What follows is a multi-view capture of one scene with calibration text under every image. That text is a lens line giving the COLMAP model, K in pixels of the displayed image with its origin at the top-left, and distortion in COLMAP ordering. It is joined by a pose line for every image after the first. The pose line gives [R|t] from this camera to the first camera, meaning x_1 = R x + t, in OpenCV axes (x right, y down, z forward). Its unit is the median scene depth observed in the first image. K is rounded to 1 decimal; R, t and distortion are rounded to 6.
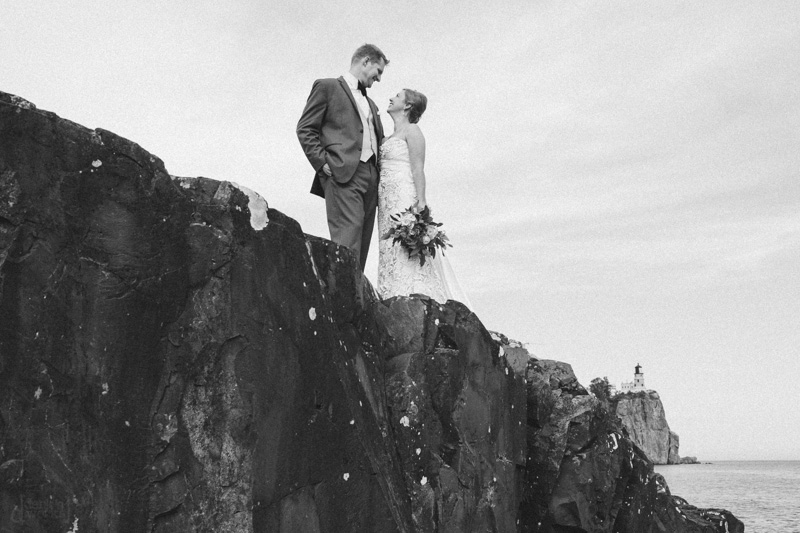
lens RADIAL K [[778.1, 0, 402.6], [0, 778.1, 267.7], [0, 0, 1]] dist [-0.042576, 0.000000]
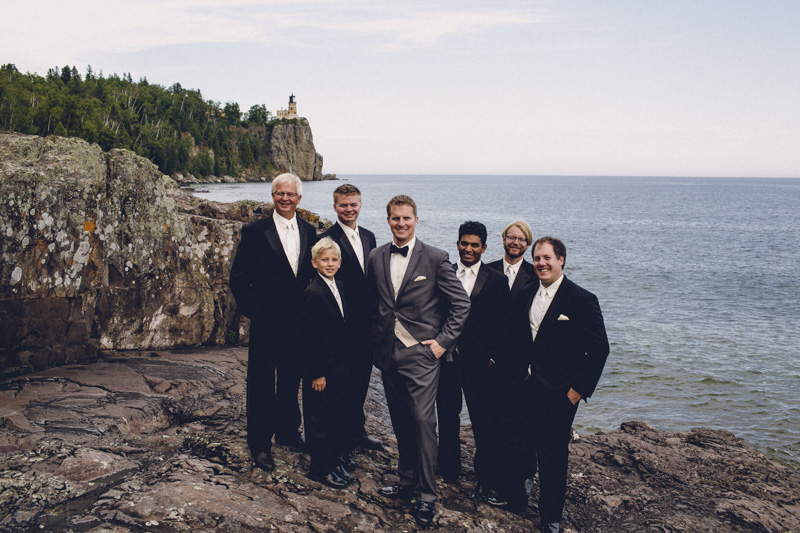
lens RADIAL K [[778.1, 0, 402.9], [0, 778.1, 271.5], [0, 0, 1]] dist [-0.042576, 0.000000]
pose [[0.909114, -0.056398, 0.412711, -0.033236], [-0.096825, 0.935042, 0.341060, -0.036430], [-0.405137, -0.350023, 0.844599, -0.119201]]
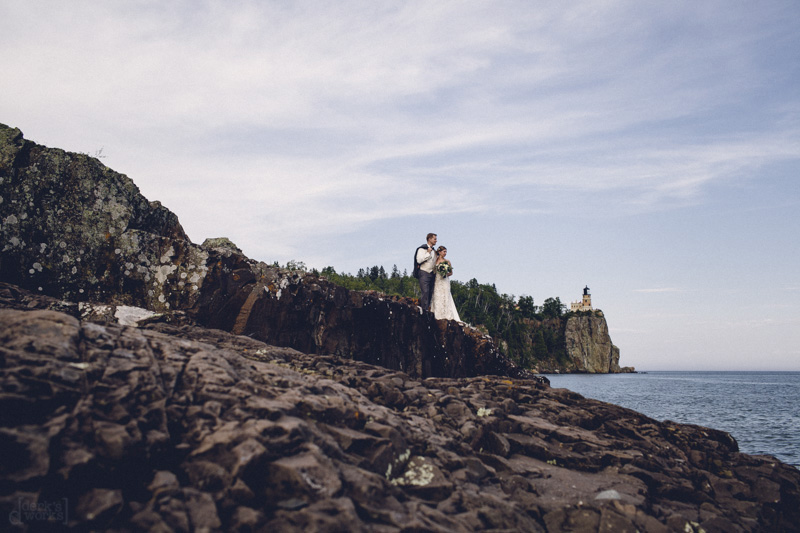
lens RADIAL K [[778.1, 0, 402.9], [0, 778.1, 268.9], [0, 0, 1]] dist [-0.042576, 0.000000]
pose [[0.999020, 0.006394, 0.043801, -0.013859], [-0.011257, 0.993679, 0.111689, -0.024596], [-0.042810, -0.112073, 0.992777, -0.112447]]
